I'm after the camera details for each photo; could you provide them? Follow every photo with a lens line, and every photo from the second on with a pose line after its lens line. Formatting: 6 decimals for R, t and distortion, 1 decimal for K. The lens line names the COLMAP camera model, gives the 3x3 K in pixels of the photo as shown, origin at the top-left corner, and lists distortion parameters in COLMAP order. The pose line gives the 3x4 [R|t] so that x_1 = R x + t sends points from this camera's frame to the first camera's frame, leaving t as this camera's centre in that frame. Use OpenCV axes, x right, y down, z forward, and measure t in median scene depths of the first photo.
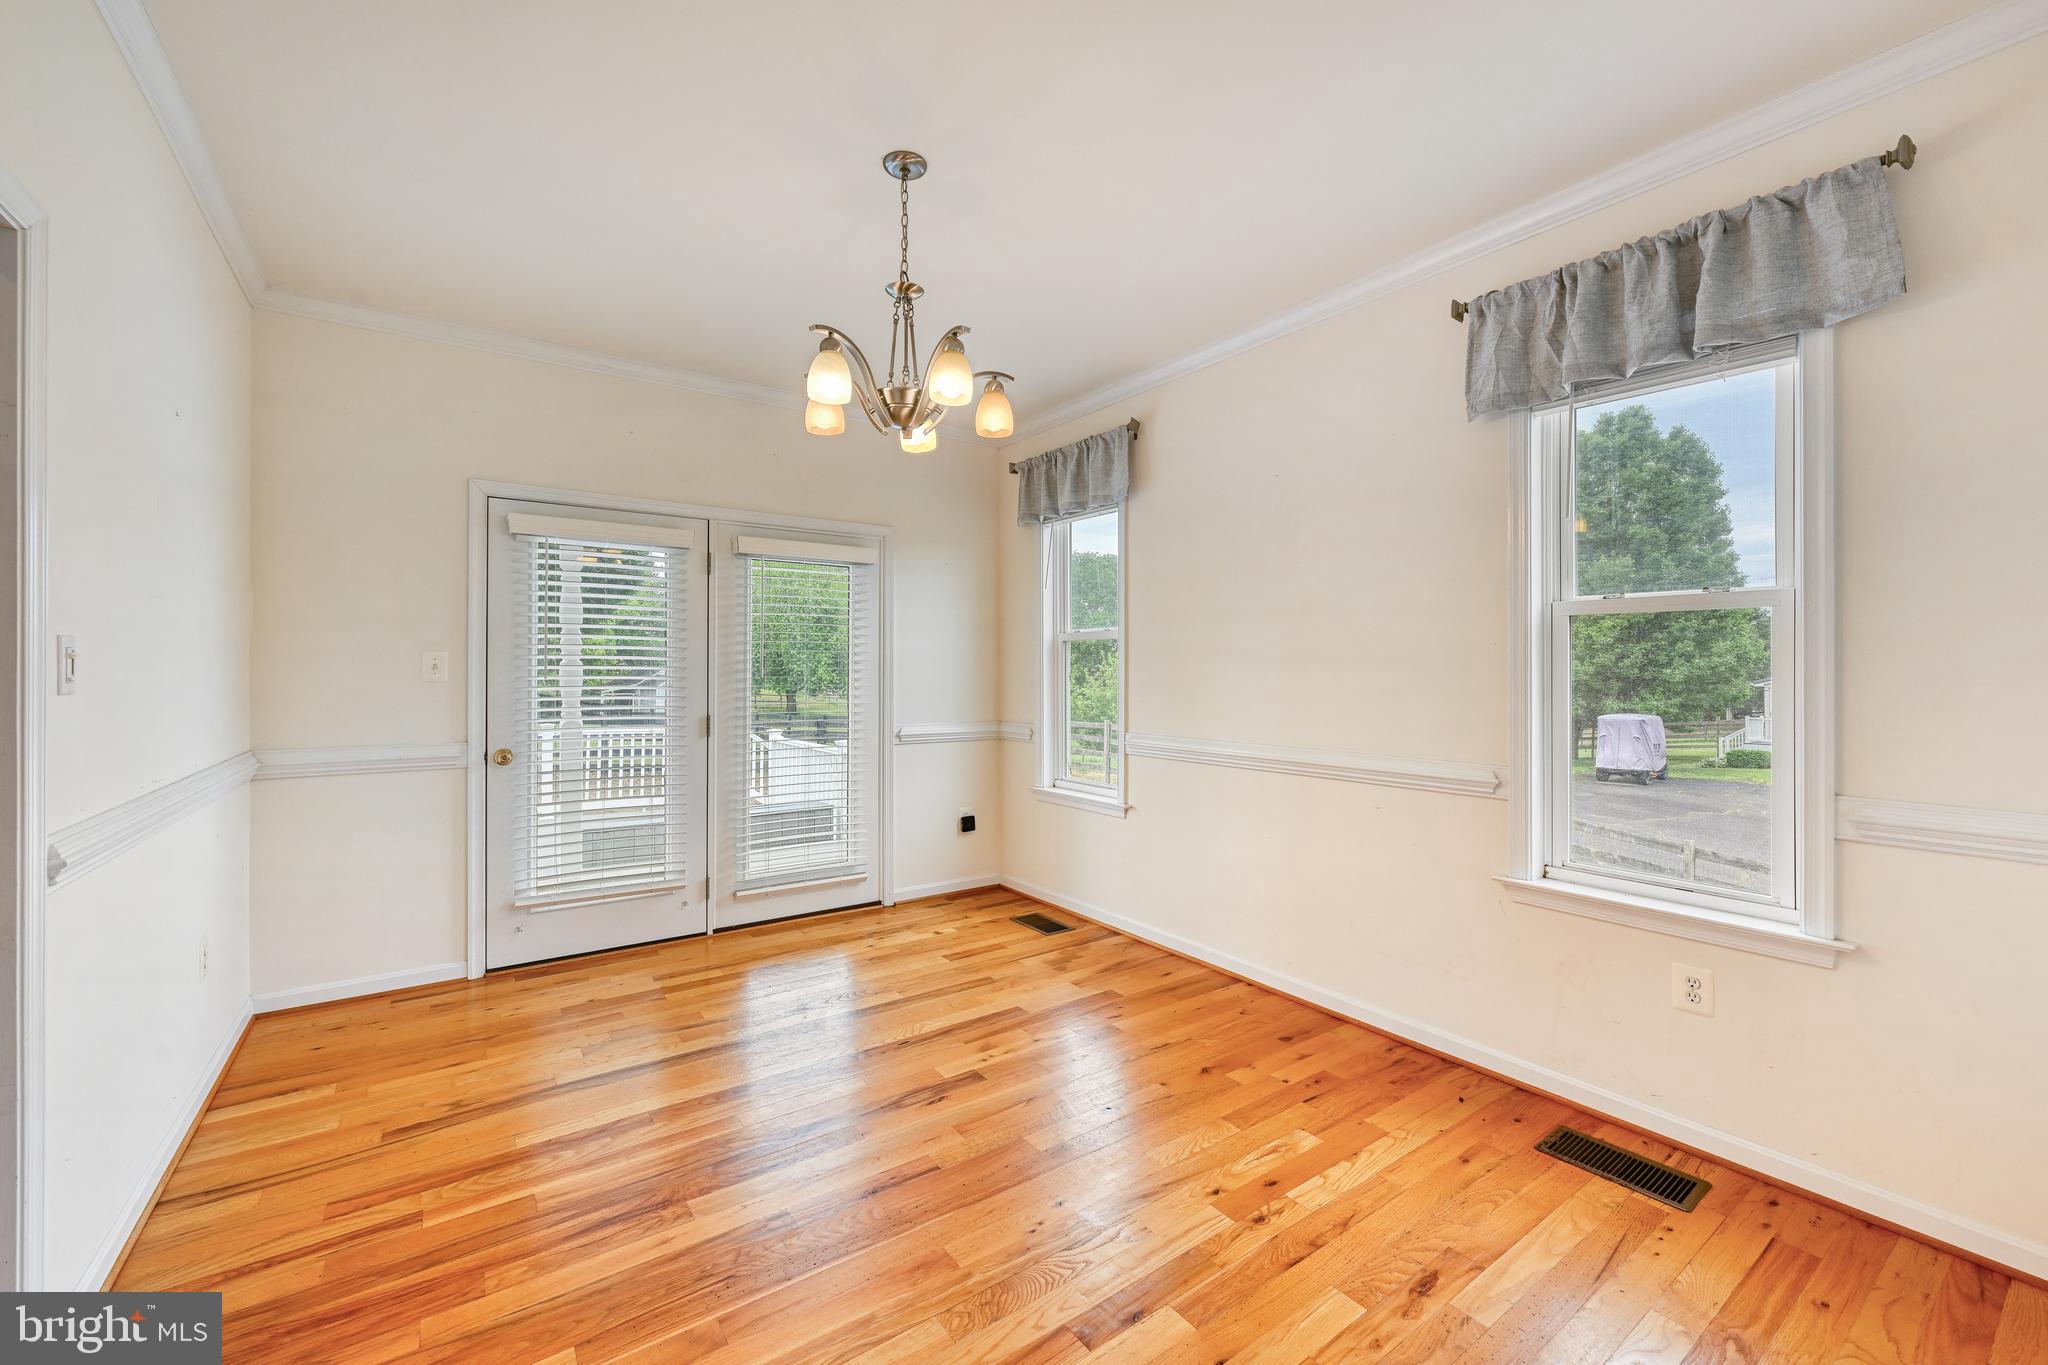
lens RADIAL K [[813.7, 0, 1014.1], [0, 813.7, 674.7], [0, 0, 1]] dist [-0.001059, -0.000315]
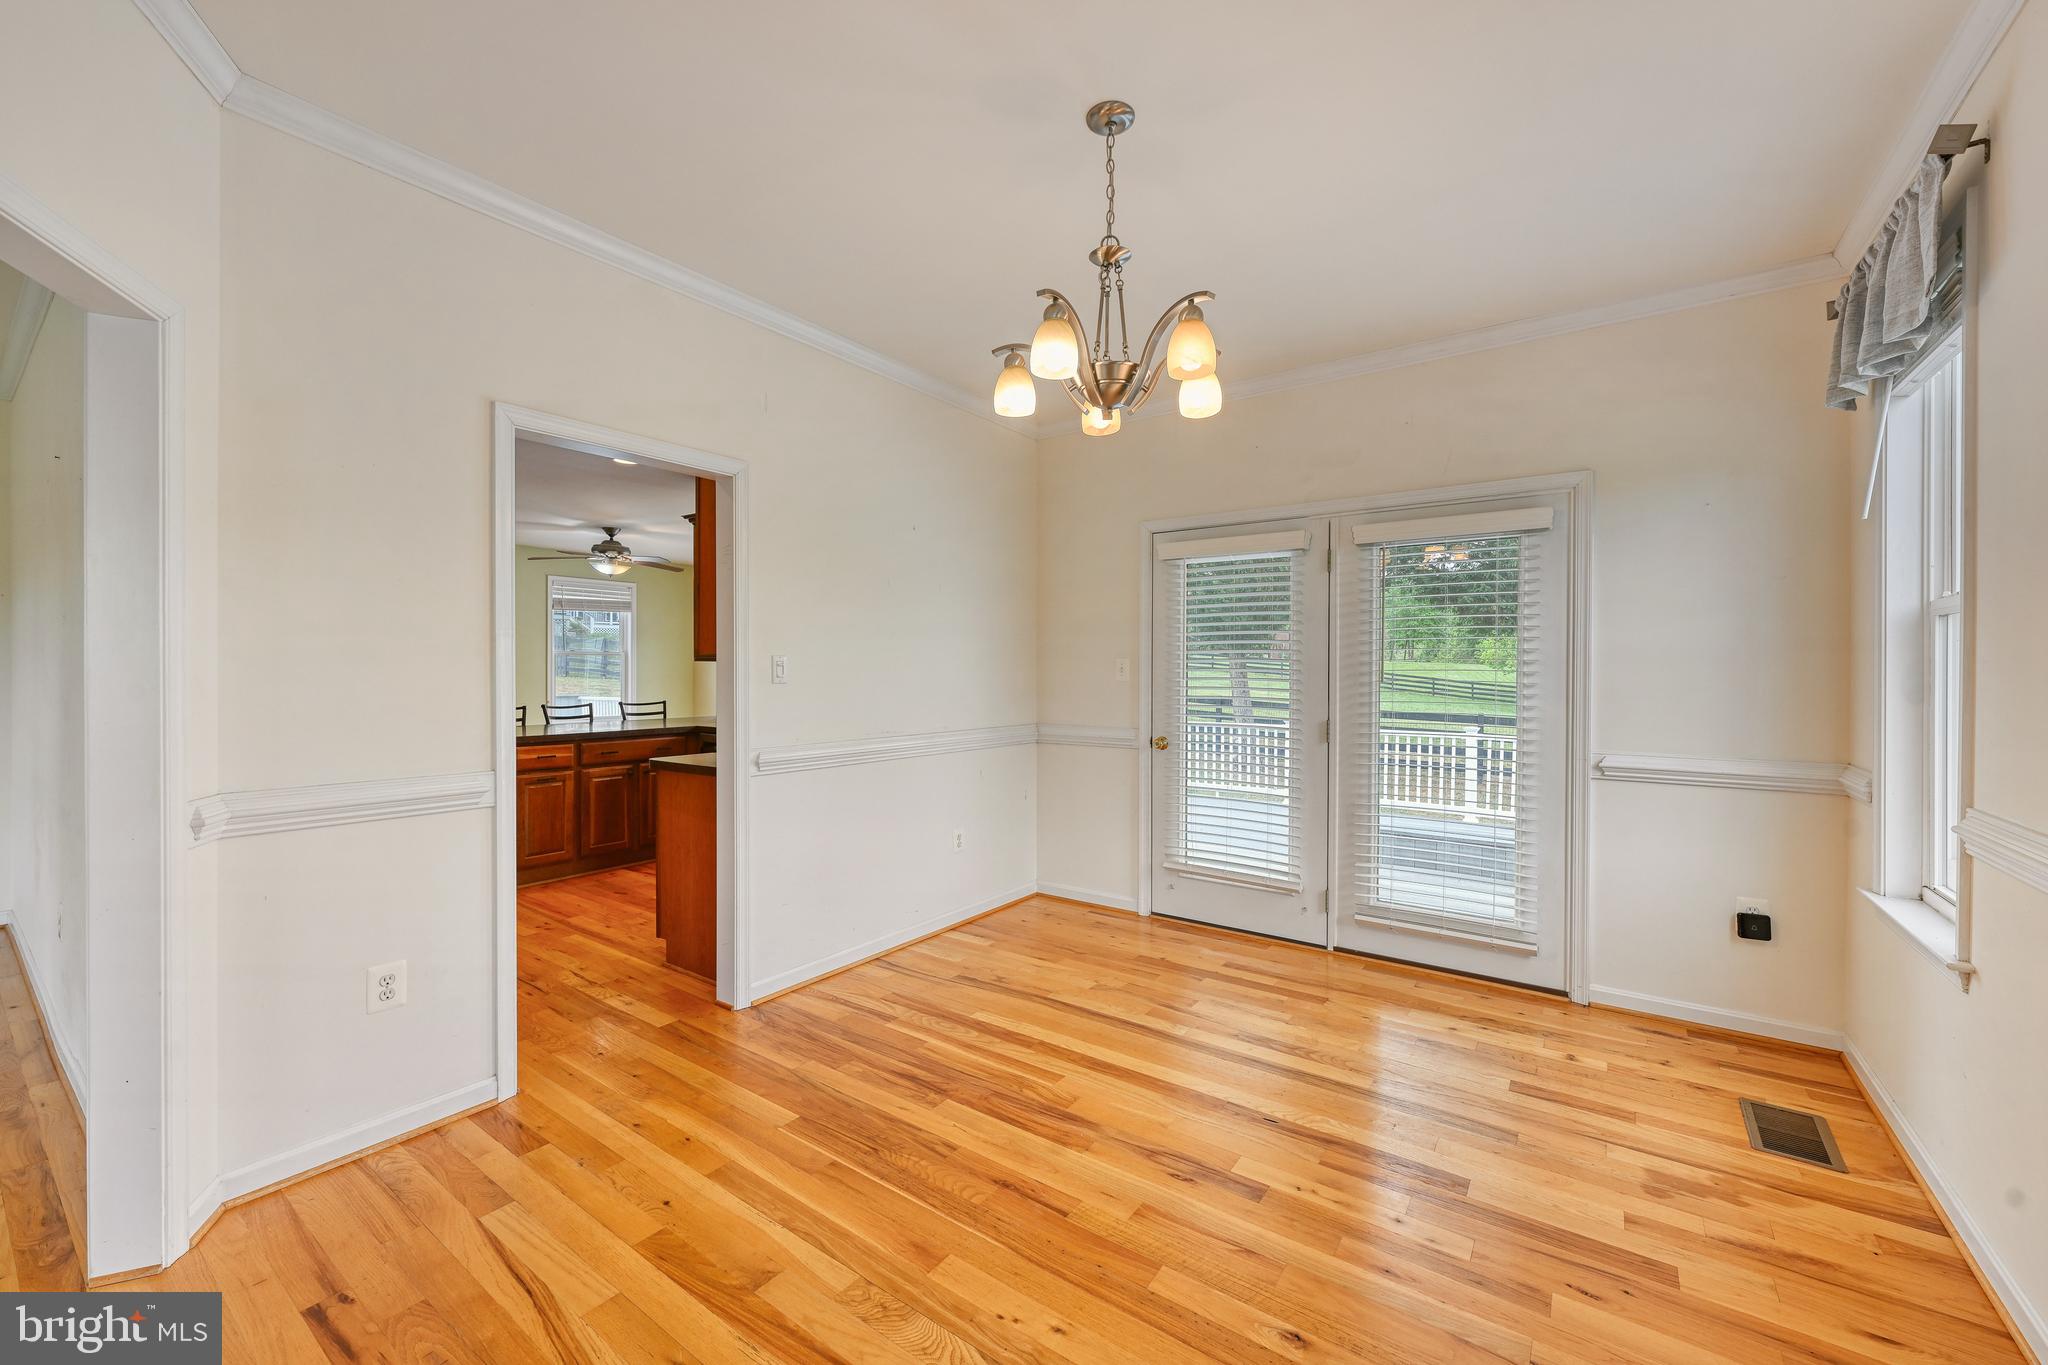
lens RADIAL K [[808.4, 0, 1026.3], [0, 808.4, 681.0], [0, 0, 1]] dist [-0.000938, 0.000216]
pose [[0.332856, 0.009448, -0.942930, 0.433785], [-0.006646, 0.999948, 0.007673, -0.000810], [0.942954, 0.003713, 0.332901, 0.380680]]
